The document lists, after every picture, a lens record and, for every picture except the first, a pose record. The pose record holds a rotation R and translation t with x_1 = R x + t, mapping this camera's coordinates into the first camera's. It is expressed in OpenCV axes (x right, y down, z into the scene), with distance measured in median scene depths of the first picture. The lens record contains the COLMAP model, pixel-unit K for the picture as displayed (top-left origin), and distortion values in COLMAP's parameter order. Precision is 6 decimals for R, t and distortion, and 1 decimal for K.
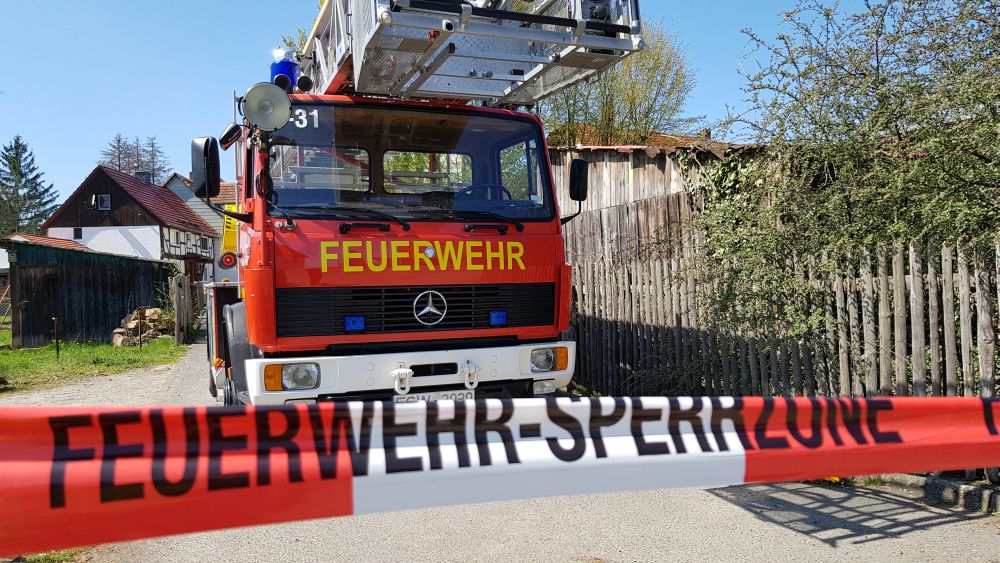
lens RADIAL K [[787.3, 0, 502.9], [0, 787.3, 297.5], [0, 0, 1]] dist [0.080552, -0.150987]
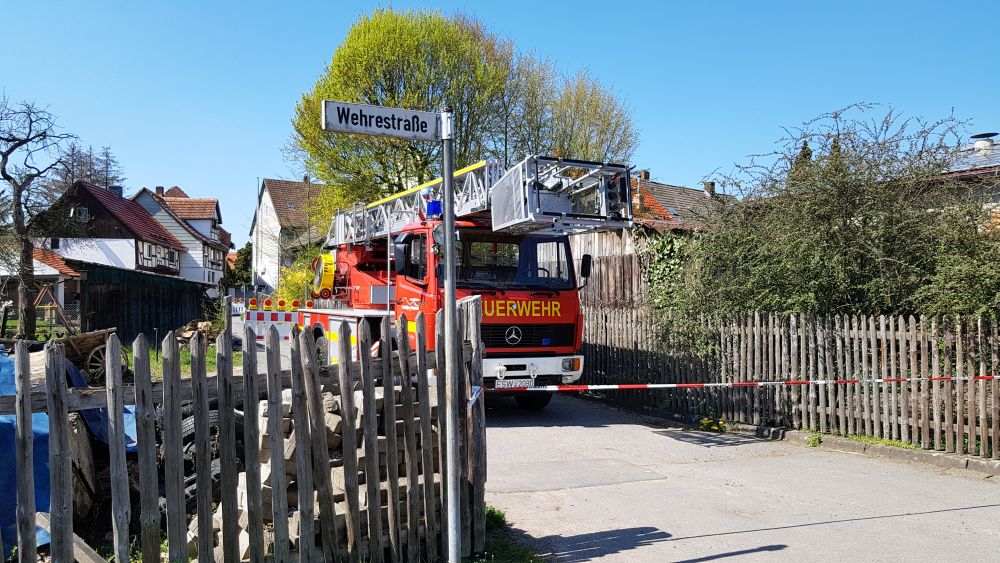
lens RADIAL K [[780.0, 0, 496.4], [0, 780.0, 314.6], [0, 0, 1]] dist [0.051865, -0.055669]
pose [[0.996900, 0.033907, 0.070997, -0.196914], [-0.033740, 0.999424, -0.003544, -0.021581], [-0.071077, 0.001138, 0.997470, -0.648945]]
